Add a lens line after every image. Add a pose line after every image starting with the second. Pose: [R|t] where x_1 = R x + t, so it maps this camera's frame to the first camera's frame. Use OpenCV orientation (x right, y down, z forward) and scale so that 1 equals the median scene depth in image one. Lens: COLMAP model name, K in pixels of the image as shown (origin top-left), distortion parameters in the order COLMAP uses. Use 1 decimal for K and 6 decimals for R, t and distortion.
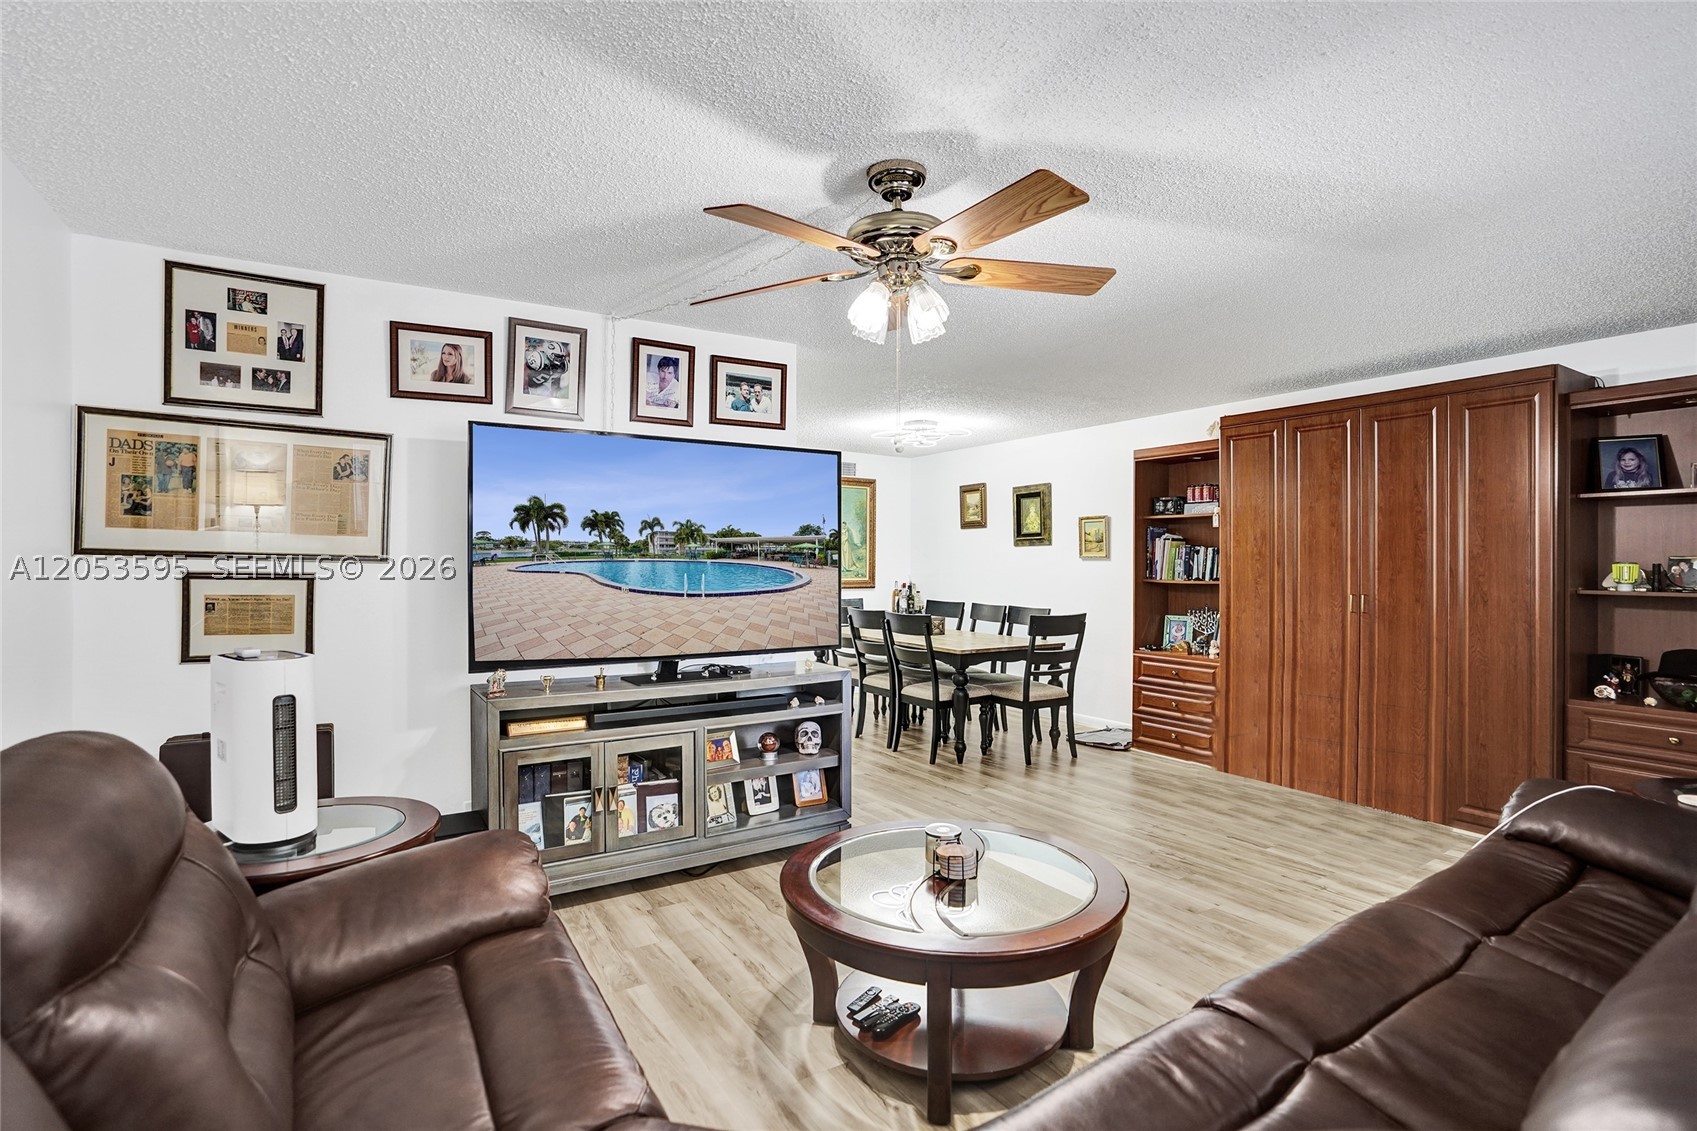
lens RADIAL K [[810.0, 0, 838.1], [0, 810.0, 559.0], [0, 0, 1]] dist [-0.054420, 0.028461]
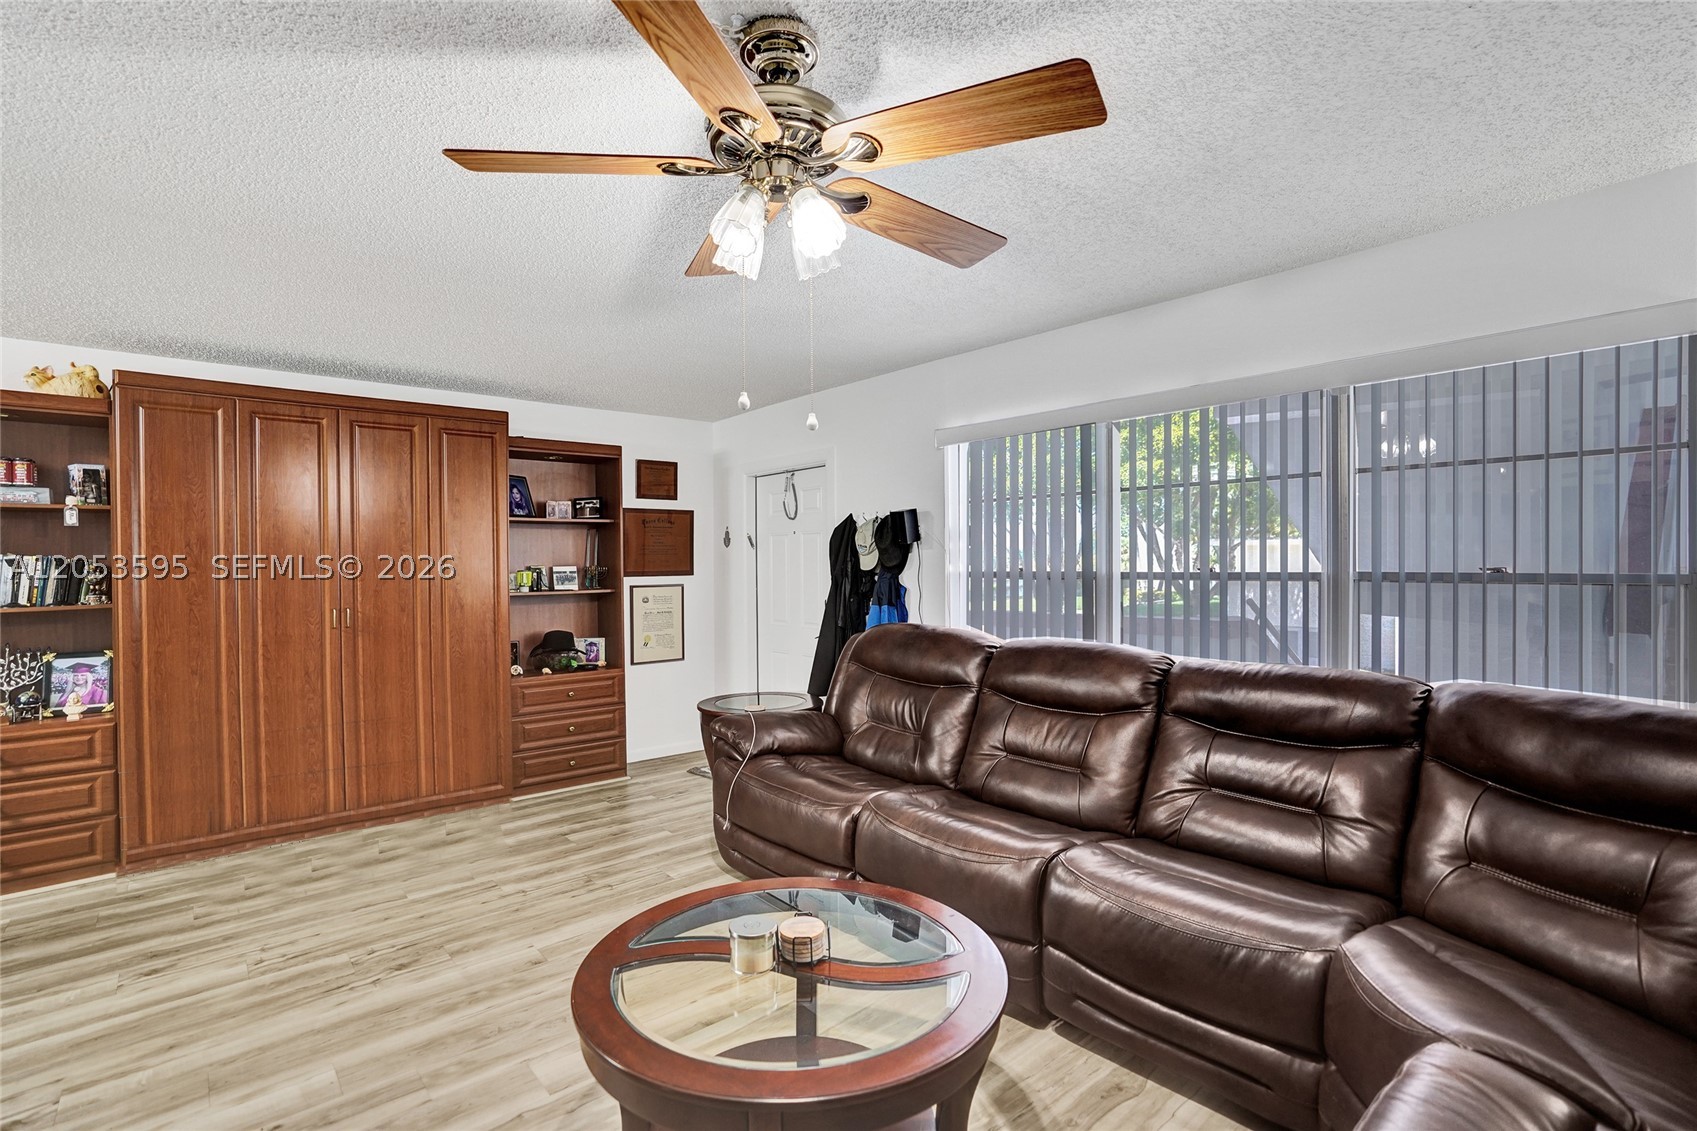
lens RADIAL K [[810.0, 0, 838.1], [0, 810.0, 559.0], [0, 0, 1]] dist [-0.054420, 0.028461]
pose [[-0.151836, 0.005816, 0.988389, -0.383368], [0.010276, 0.999938, -0.004305, -0.003119], [-0.988352, 0.009503, -0.151886, 0.619224]]
